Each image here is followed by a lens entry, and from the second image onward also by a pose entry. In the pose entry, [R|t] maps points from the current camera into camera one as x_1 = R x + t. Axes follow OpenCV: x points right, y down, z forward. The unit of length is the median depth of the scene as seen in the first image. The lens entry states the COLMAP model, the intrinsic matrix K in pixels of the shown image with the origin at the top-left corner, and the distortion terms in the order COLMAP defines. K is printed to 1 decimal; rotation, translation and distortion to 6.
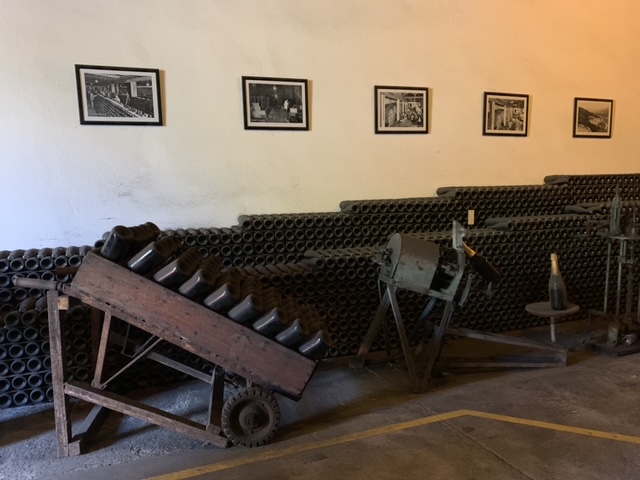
lens RADIAL K [[489.9, 0, 317.8], [0, 489.9, 241.0], [0, 0, 1]] dist [0.010612, -0.009782]
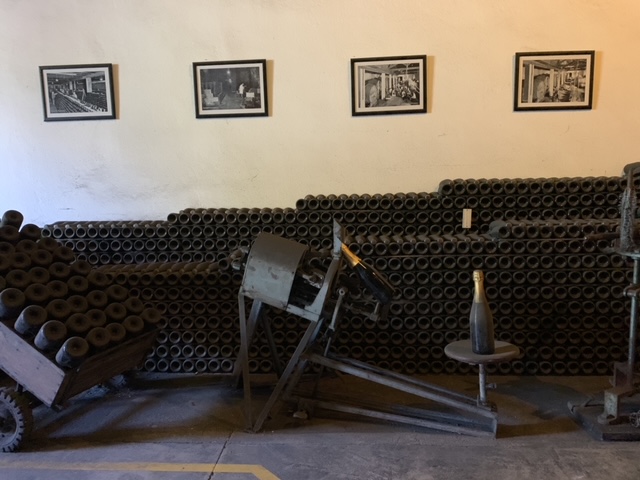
lens RADIAL K [[489.9, 0, 320.1], [0, 489.9, 239.4], [0, 0, 1]] dist [0.010612, -0.009782]
pose [[0.909640, 0.044362, -0.413022, 0.475345], [-0.047759, 0.998857, 0.002101, -0.007382], [0.412643, 0.017815, 0.910719, 0.240491]]
